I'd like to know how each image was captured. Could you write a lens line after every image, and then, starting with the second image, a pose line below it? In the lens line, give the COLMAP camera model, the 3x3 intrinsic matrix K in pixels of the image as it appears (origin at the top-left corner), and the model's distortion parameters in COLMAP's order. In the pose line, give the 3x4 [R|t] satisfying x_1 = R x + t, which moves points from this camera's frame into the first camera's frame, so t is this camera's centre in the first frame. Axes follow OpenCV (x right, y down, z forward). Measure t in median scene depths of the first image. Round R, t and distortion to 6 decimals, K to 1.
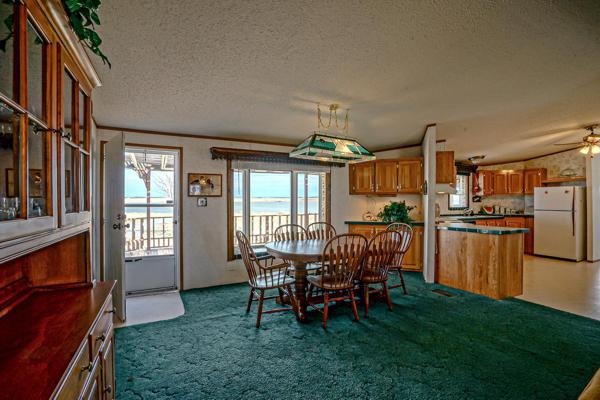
lens RADIAL K [[281.4, 0, 295.7], [0, 281.4, 199.7], [0, 0, 1]] dist [-0.033895, 0.012034]
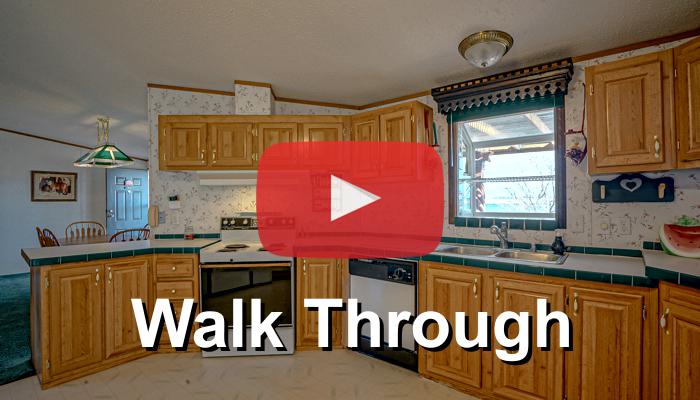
lens RADIAL K [[324.2, 0, 333.5], [0, 324.2, 201.3], [0, 0, 1]] dist [-0.021505, 0.004105]
pose [[0.384906, -0.008174, -0.922919, 0.840942], [0.007134, 0.999957, -0.005881, 0.007716], [0.922928, -0.004321, 0.384948, 0.699599]]
